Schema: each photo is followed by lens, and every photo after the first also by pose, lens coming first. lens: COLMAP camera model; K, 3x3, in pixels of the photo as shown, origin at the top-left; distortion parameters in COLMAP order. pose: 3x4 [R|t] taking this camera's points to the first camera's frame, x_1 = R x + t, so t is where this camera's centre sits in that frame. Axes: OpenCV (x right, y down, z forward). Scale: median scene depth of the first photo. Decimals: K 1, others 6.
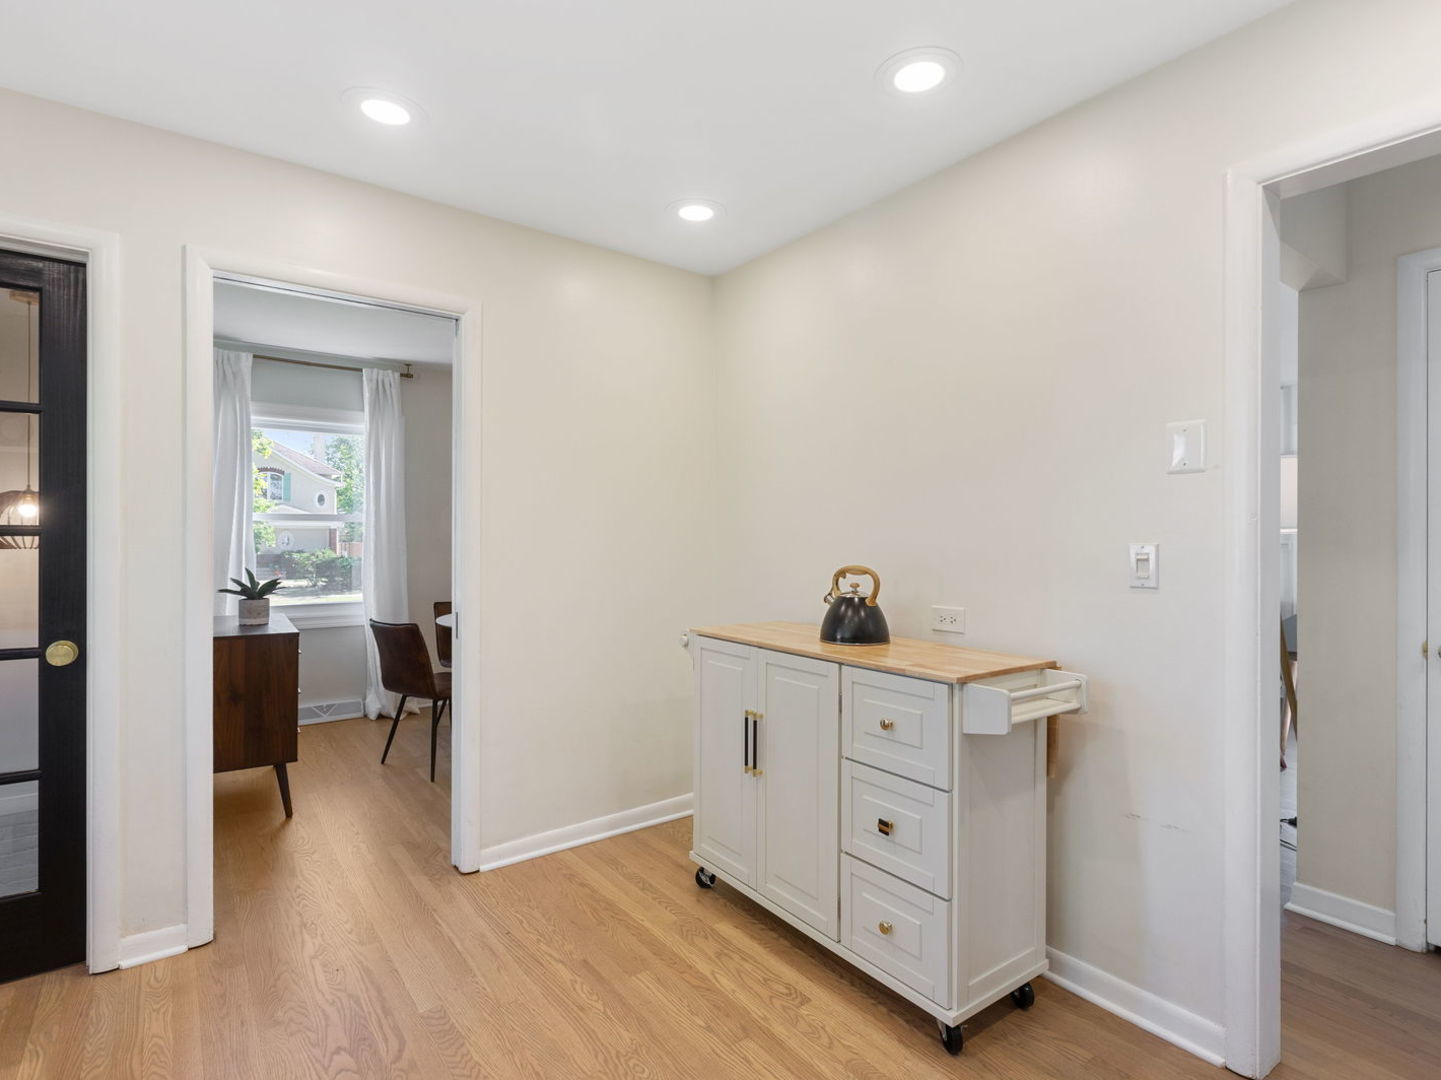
lens RADIAL K [[737.4, 0, 719.5], [0, 737.4, 535.7], [0, 0, 1]] dist [0.002732, 0.001043]
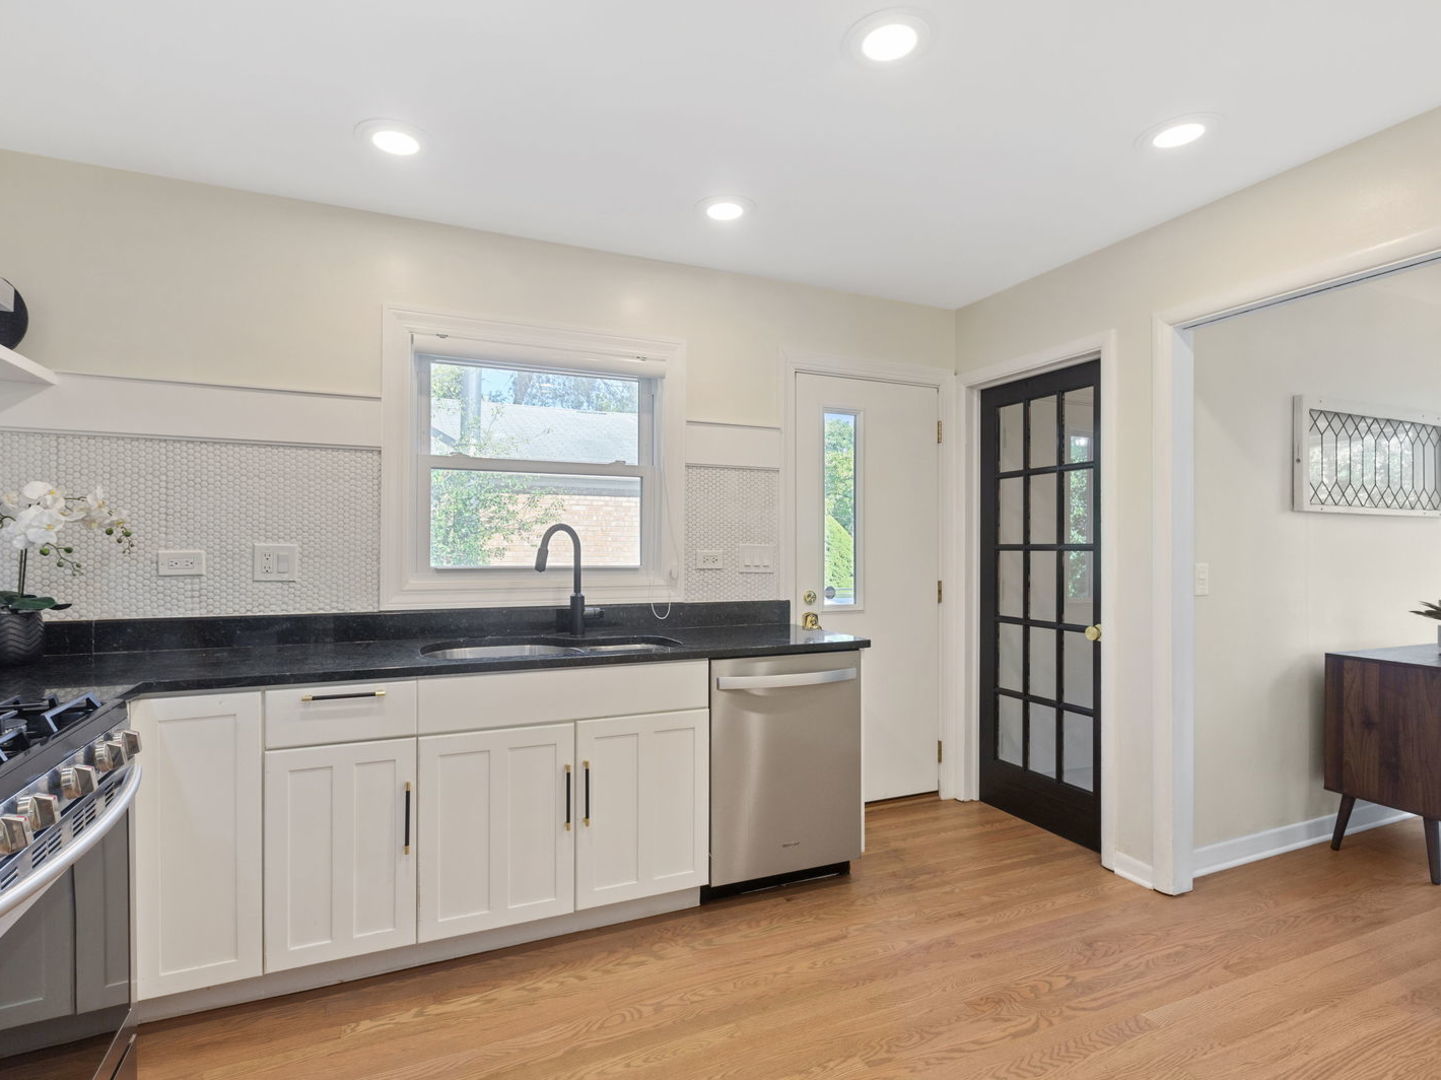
lens RADIAL K [[737.4, 0, 722.5], [0, 737.4, 547.9], [0, 0, 1]] dist [0.002732, 0.001043]
pose [[-0.204561, -0.000320, -0.978854, 0.273348], [-0.004960, 0.999987, 0.000710, -0.001330], [0.978841, 0.005000, -0.204560, 0.239977]]
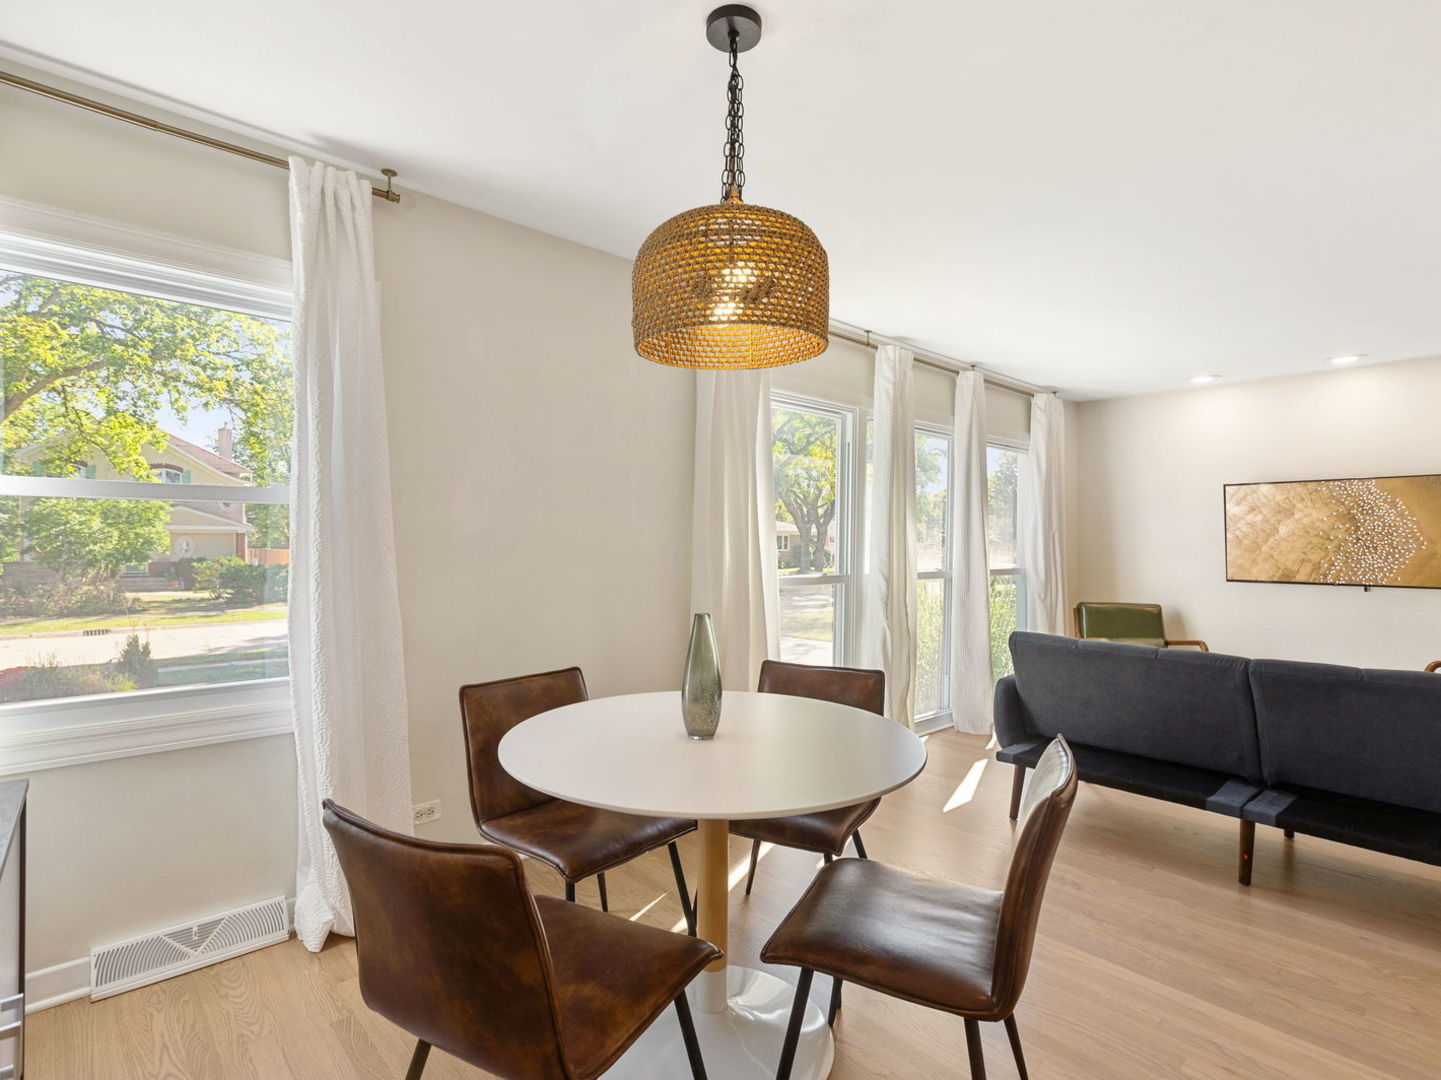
lens RADIAL K [[737.4, 0, 720.3], [0, 737.4, 544.0], [0, 0, 1]] dist [0.002732, 0.001043]
pose [[0.995737, 0.002569, 0.092197, -0.261949], [-0.002686, 0.999996, 0.001149, 0.005034], [-0.092194, -0.001392, 0.995740, 0.525786]]
